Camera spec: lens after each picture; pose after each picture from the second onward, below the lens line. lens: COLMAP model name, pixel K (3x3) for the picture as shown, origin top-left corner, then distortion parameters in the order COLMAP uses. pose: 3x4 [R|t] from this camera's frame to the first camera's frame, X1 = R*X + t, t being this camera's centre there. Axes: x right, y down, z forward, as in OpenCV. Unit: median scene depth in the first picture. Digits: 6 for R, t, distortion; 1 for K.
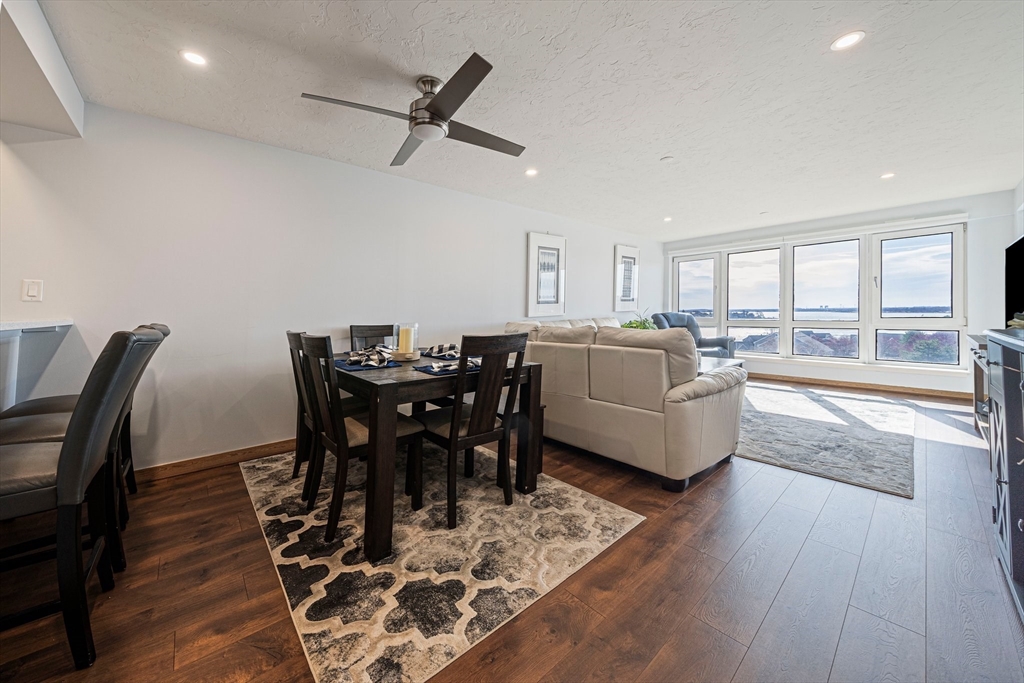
lens RADIAL K [[376.3, 0, 505.9], [0, 376.3, 314.5], [0, 0, 1]] dist [-0.011111, -0.000558]
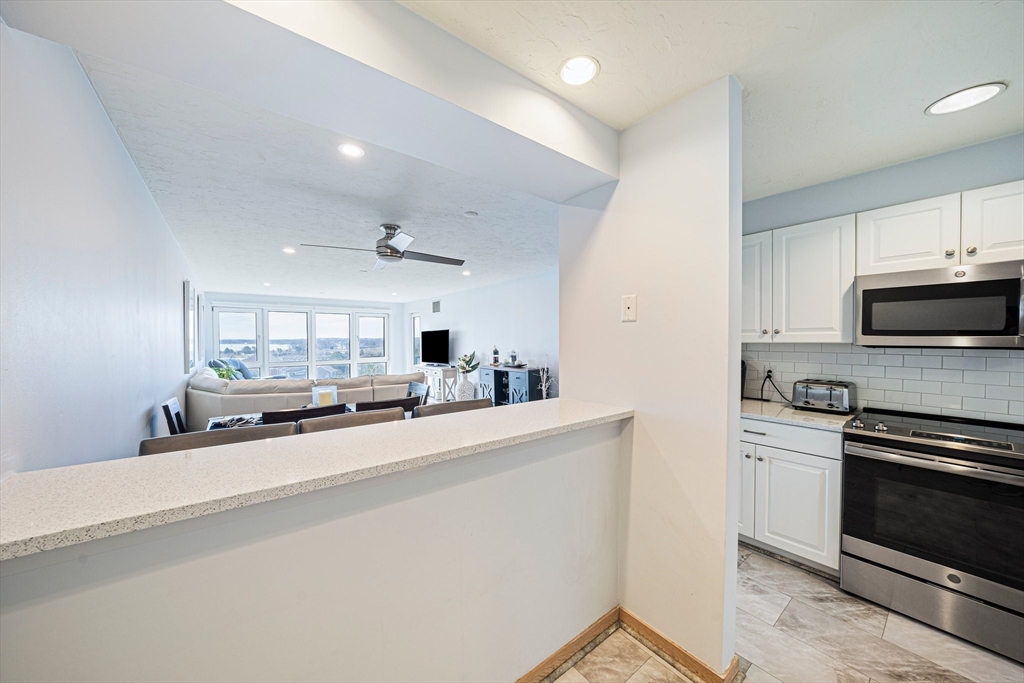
lens RADIAL K [[356.6, 0, 493.0], [0, 356.6, 341.4], [0, 0, 1]] dist [-0.007046, -0.000001]
pose [[0.092820, 0.005587, 0.995667, -1.619835], [0.005956, 0.999963, -0.006166, -0.122214], [-0.995665, 0.006503, 0.092784, 0.435206]]
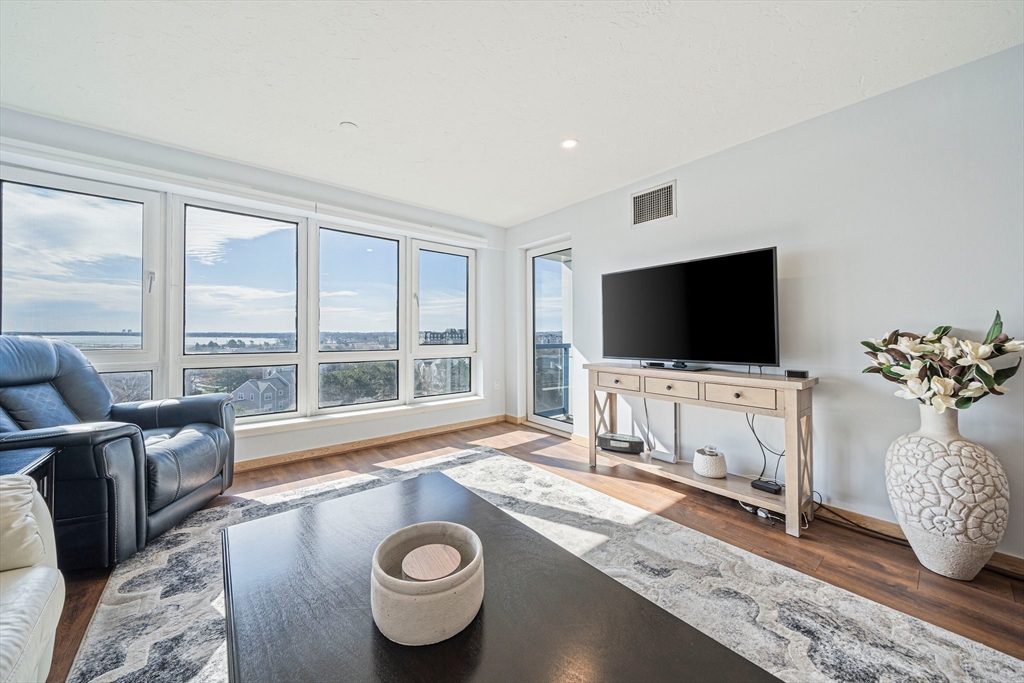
lens RADIAL K [[356.6, 0, 499.7], [0, 356.6, 332.6], [0, 0, 1]] dist [-0.007046, -0.000001]
pose [[0.053977, 0.015114, 0.998428, 0.633465], [0.003376, 0.999877, -0.015318, -0.013807], [-0.998536, 0.004197, 0.053919, 1.846872]]
